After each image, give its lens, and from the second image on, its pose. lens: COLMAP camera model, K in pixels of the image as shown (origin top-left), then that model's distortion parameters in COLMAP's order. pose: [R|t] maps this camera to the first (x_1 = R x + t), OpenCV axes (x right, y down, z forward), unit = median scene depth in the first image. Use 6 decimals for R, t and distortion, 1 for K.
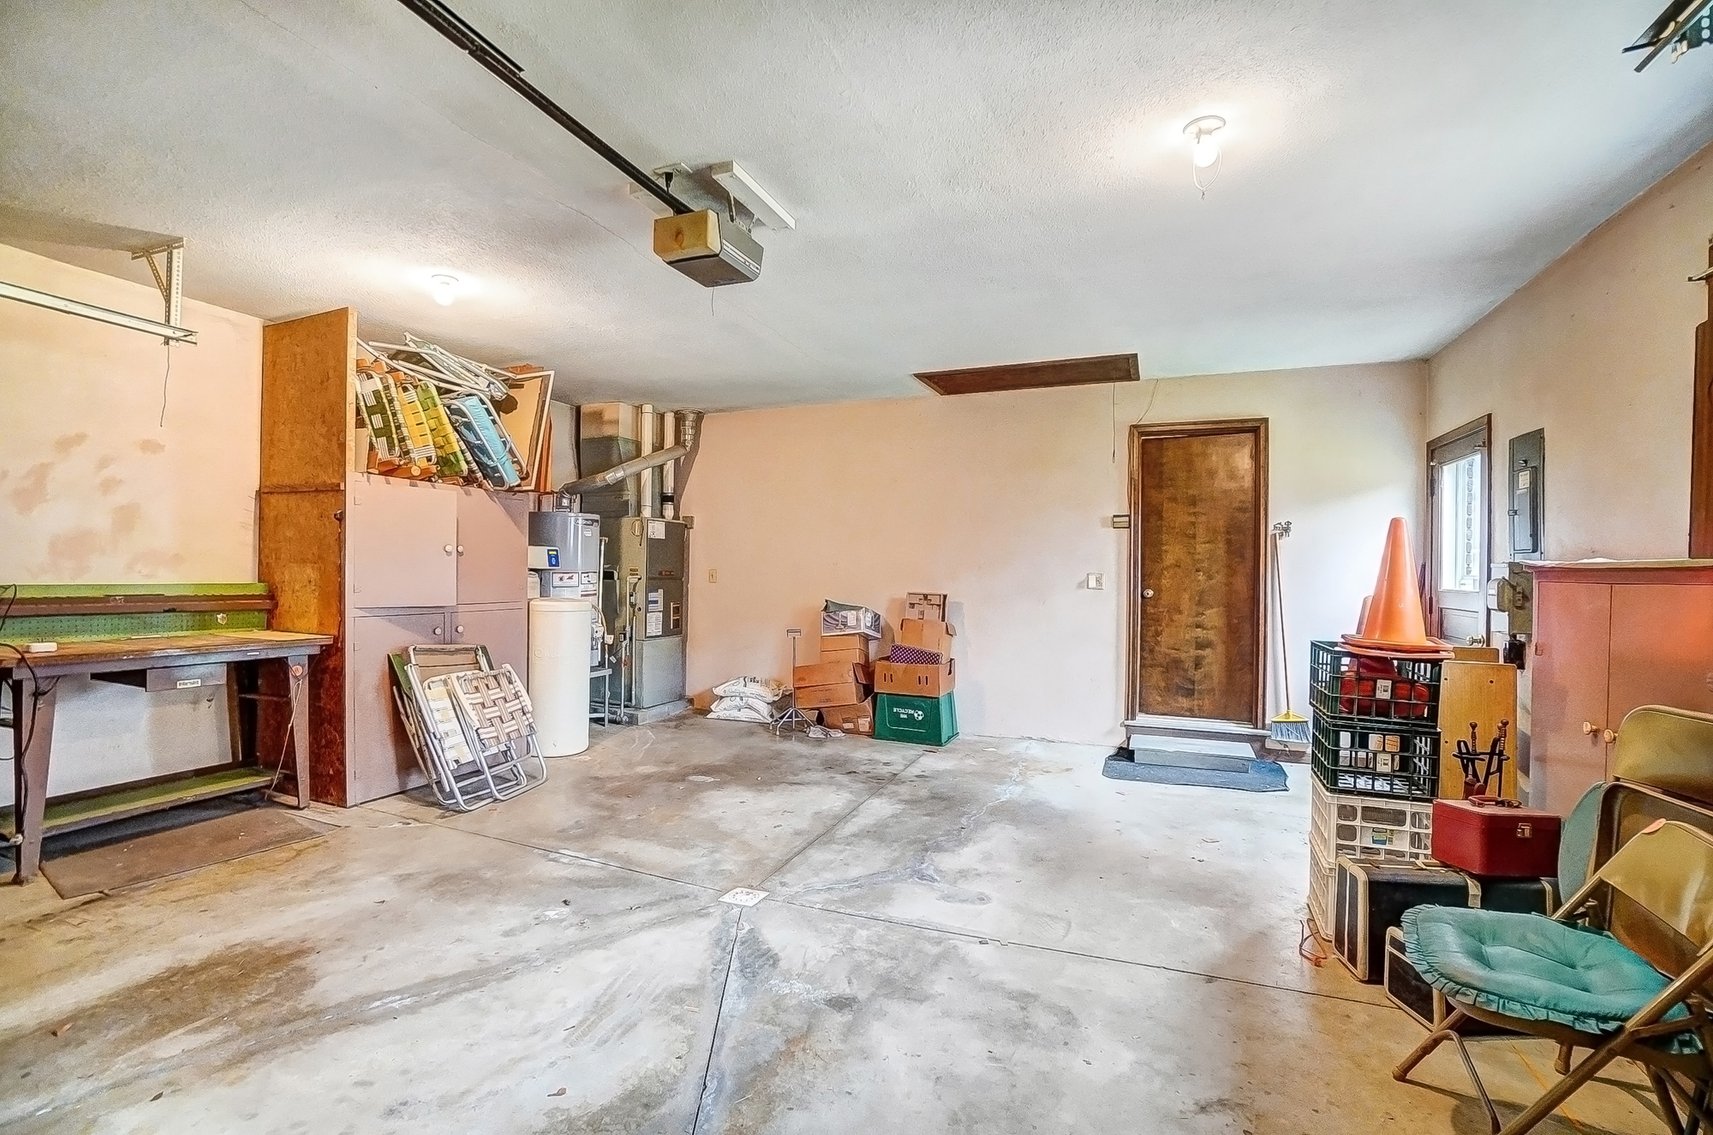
lens RADIAL K [[766.4, 0, 843.3], [0, 766.4, 567.9], [0, 0, 1]] dist [-0.070820, 0.025793]
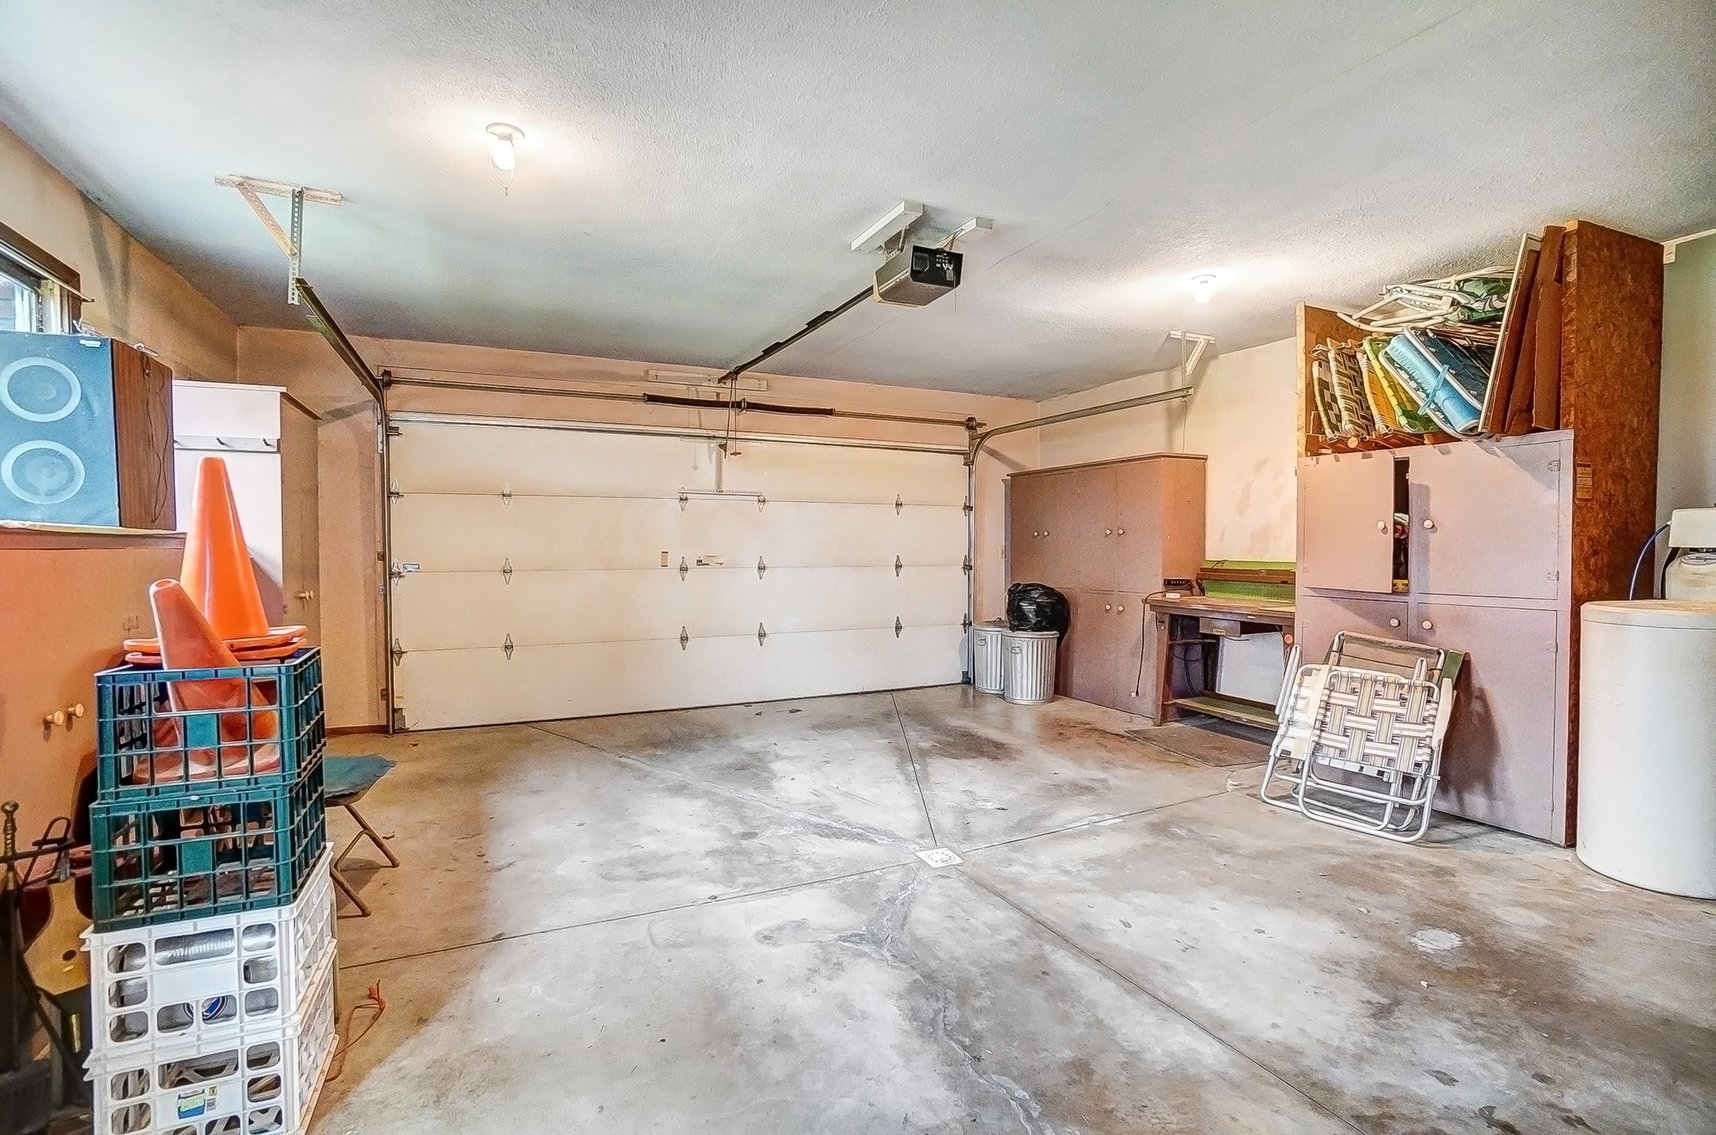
lens RADIAL K [[767.8, 0, 844.8], [0, 767.8, 567.9], [0, 0, 1]] dist [-0.070820, 0.025793]
pose [[-0.675322, 0.008888, -0.737469, 0.679856], [-0.005443, 0.999840, 0.017035, 0.015083], [0.737503, 0.015518, -0.675166, 1.496060]]
